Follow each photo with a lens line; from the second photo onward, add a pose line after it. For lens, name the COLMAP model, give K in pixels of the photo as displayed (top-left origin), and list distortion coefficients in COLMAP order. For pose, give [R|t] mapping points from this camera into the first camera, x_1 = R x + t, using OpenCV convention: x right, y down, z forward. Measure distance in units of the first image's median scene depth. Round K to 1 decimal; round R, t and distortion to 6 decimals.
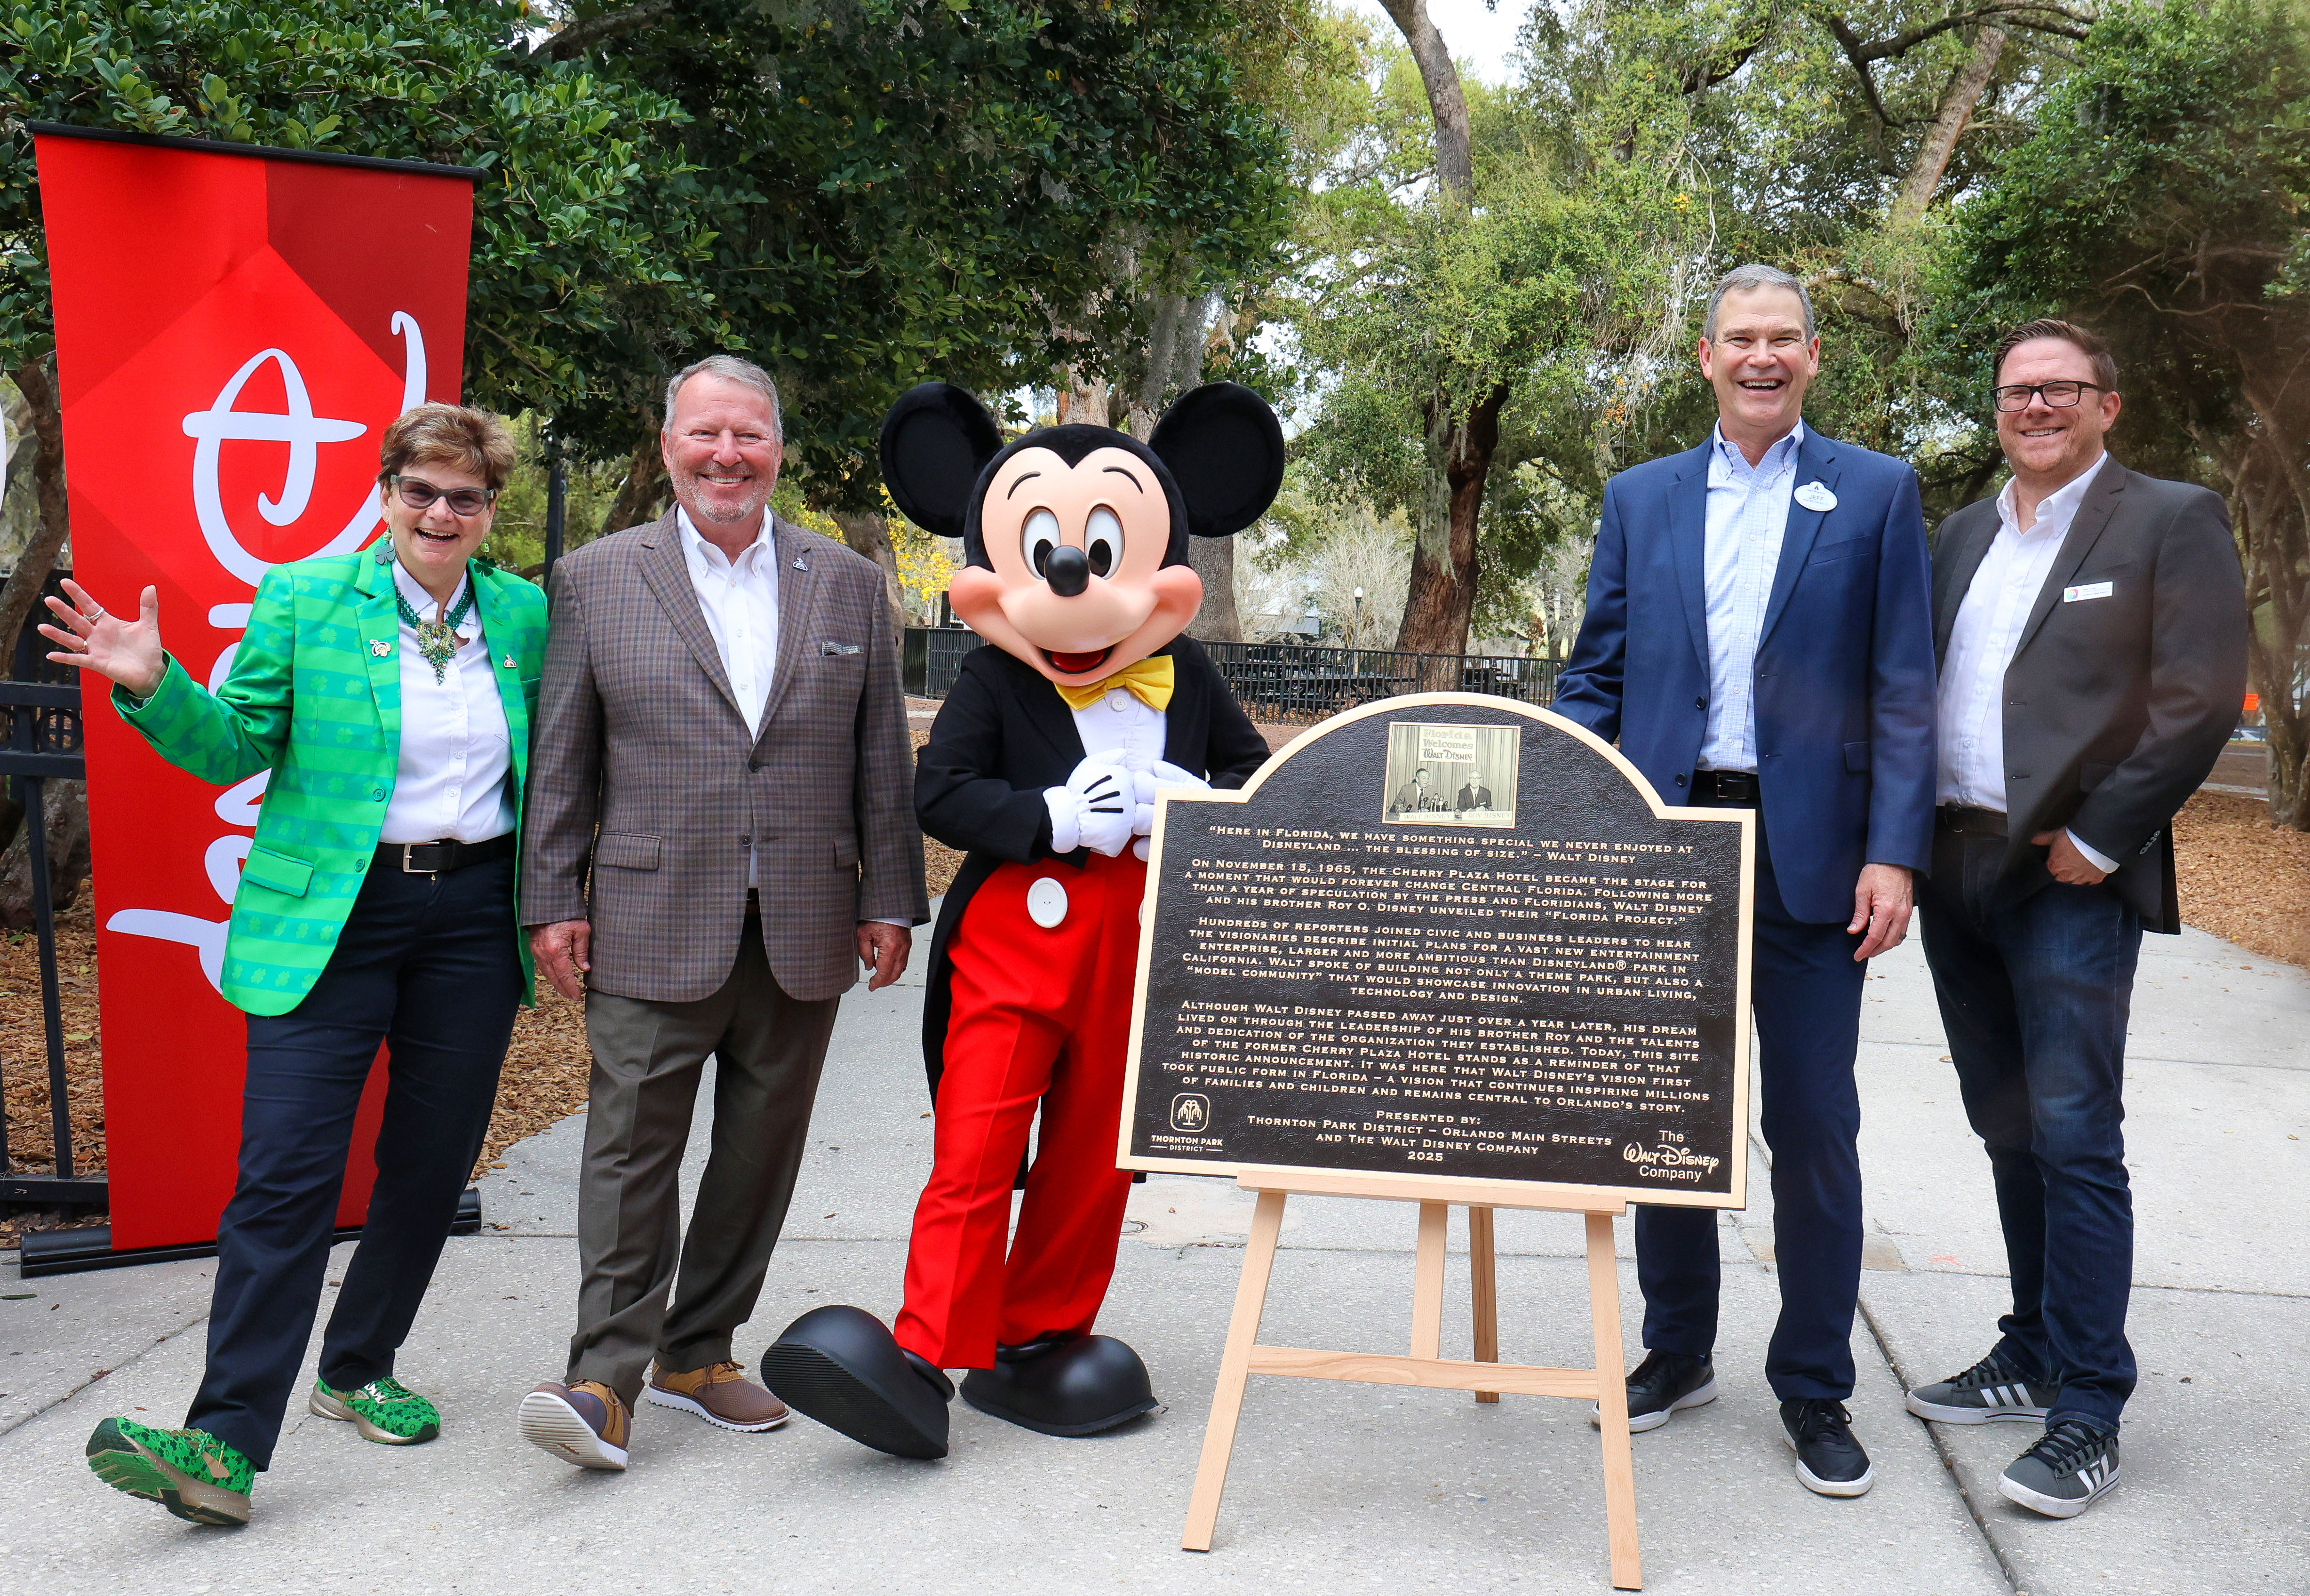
lens RADIAL K [[2887.2, 0, 1344.0], [0, 2887.2, 796.0], [0, 0, 1]] dist [0.000115, 0.379637]
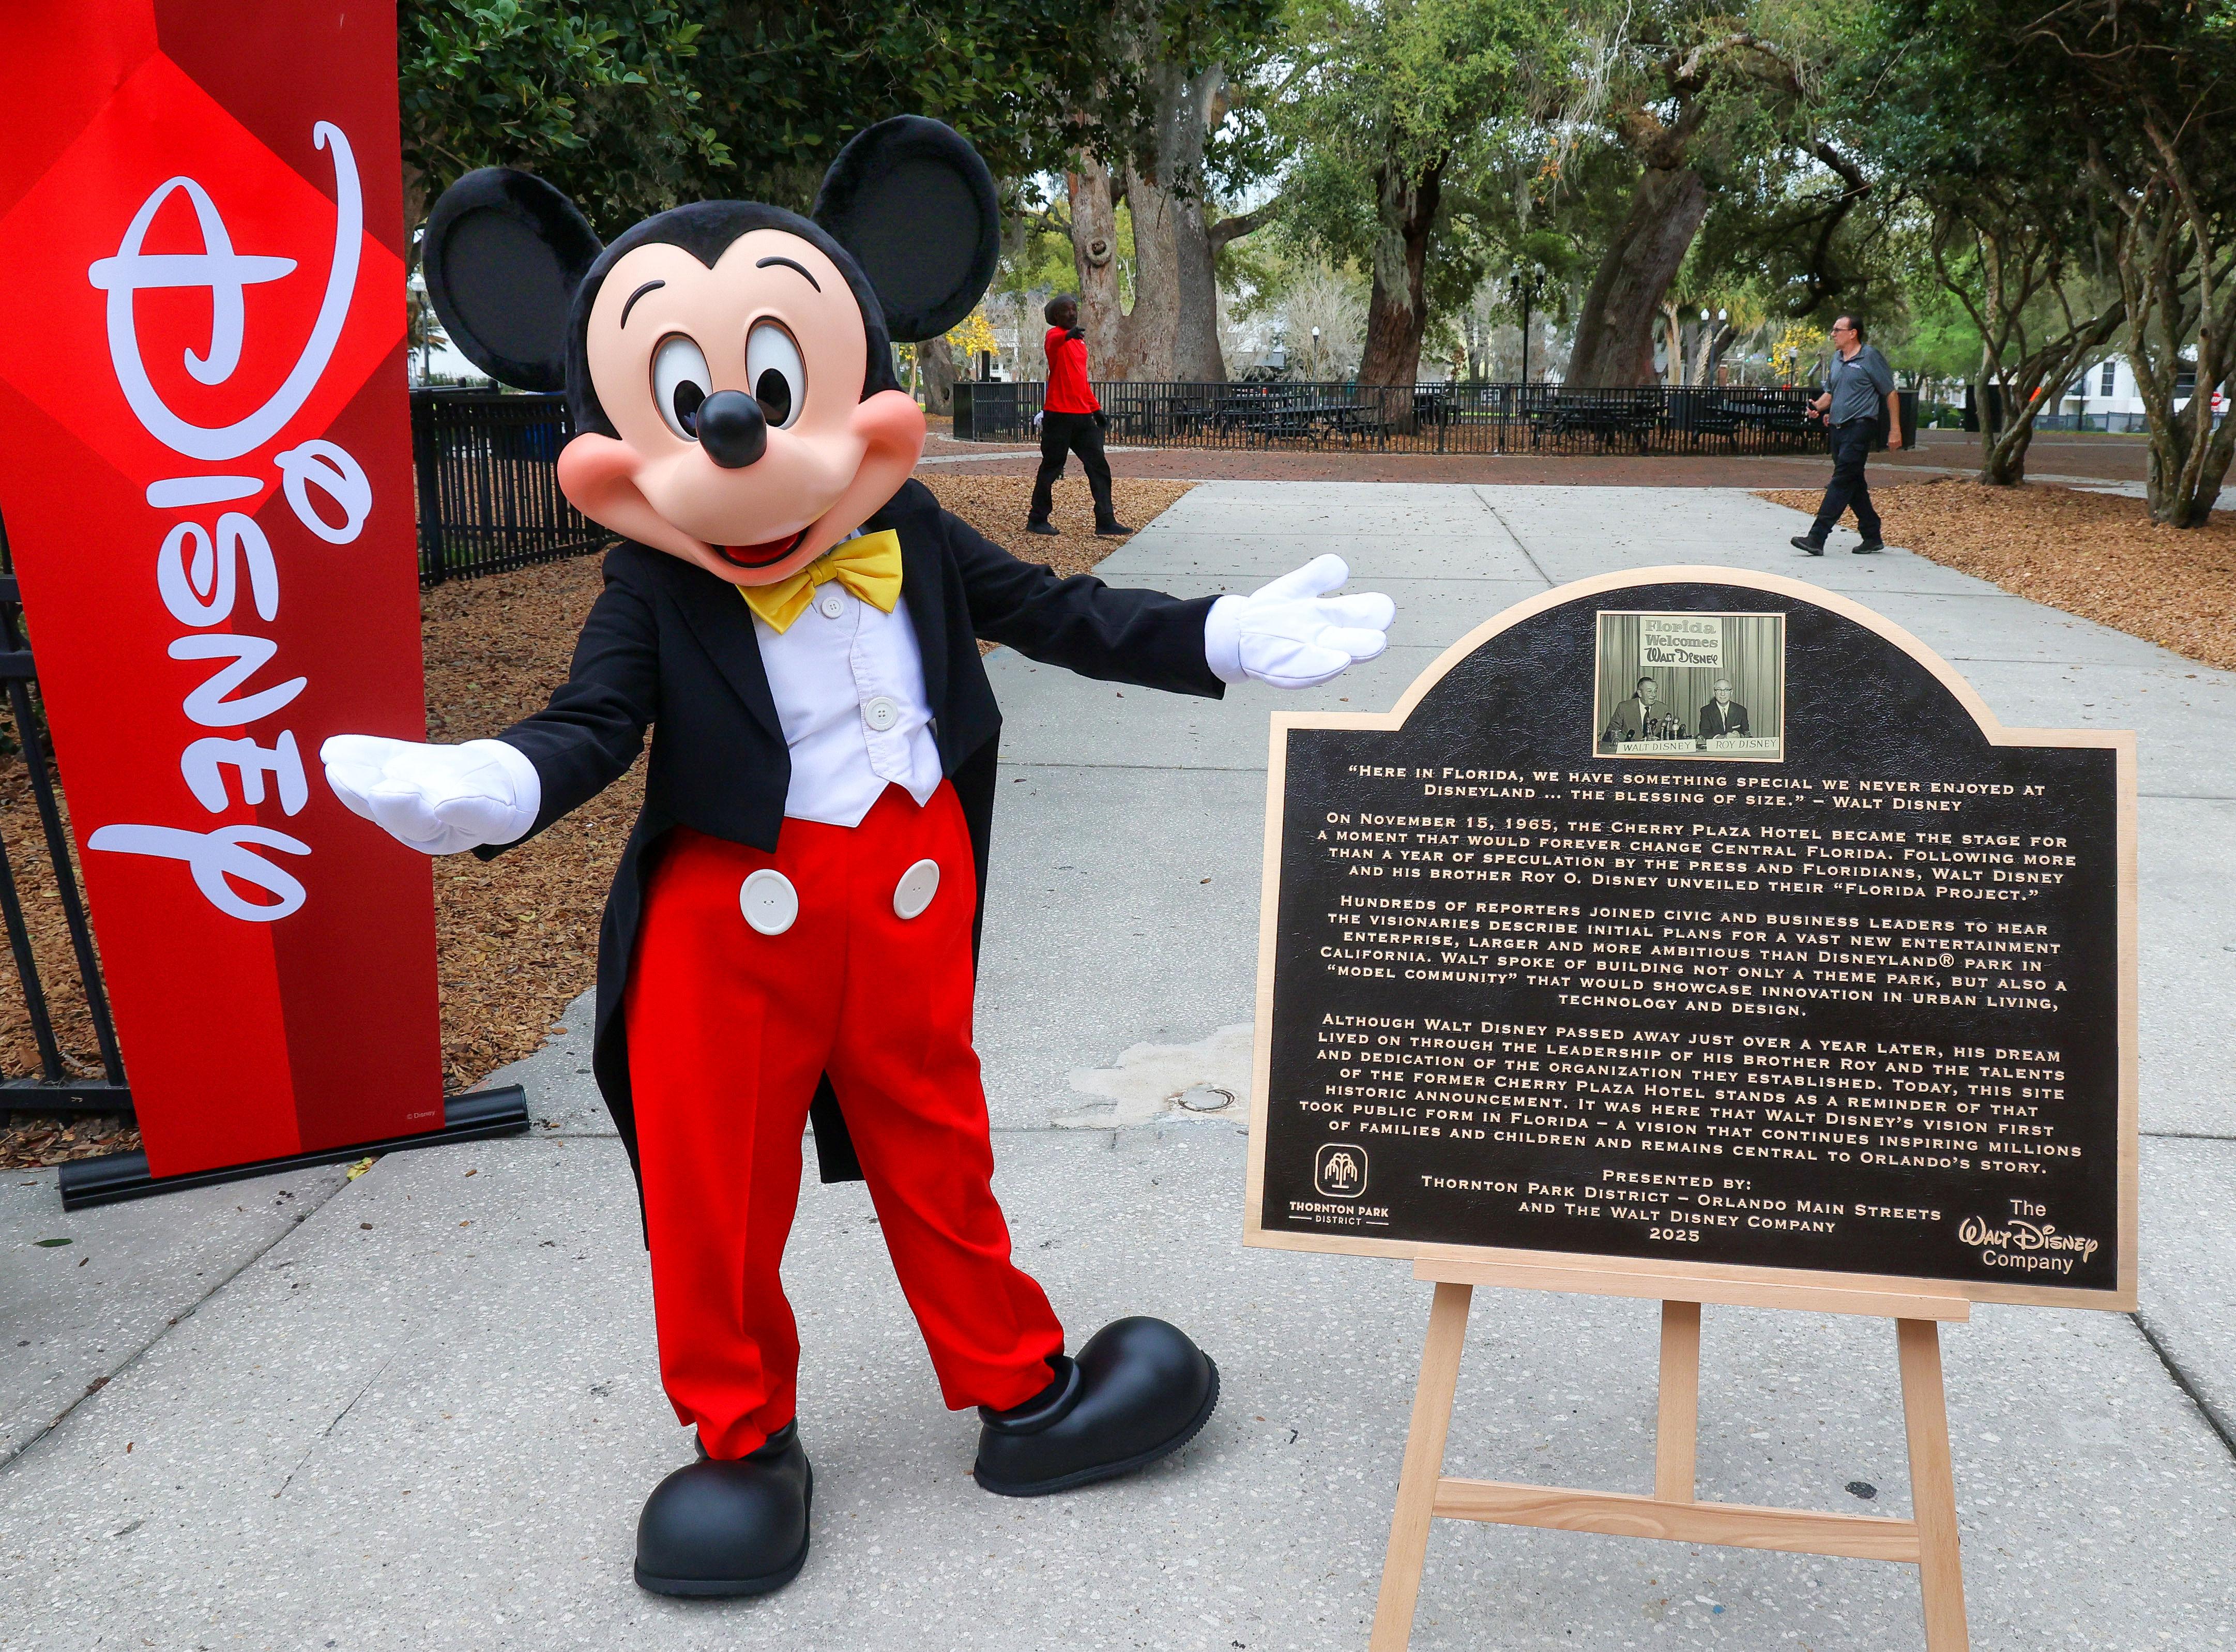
lens RADIAL K [[2204.1, 0, 1178.4], [0, 2204.1, 939.1], [0, 0, 1]] dist [-0.101704, 0.091827]
pose [[0.997551, -0.031302, -0.062551, -0.057758], [0.043133, 0.979288, 0.197826, -0.059782], [0.055063, -0.200040, 0.978239, 0.464420]]
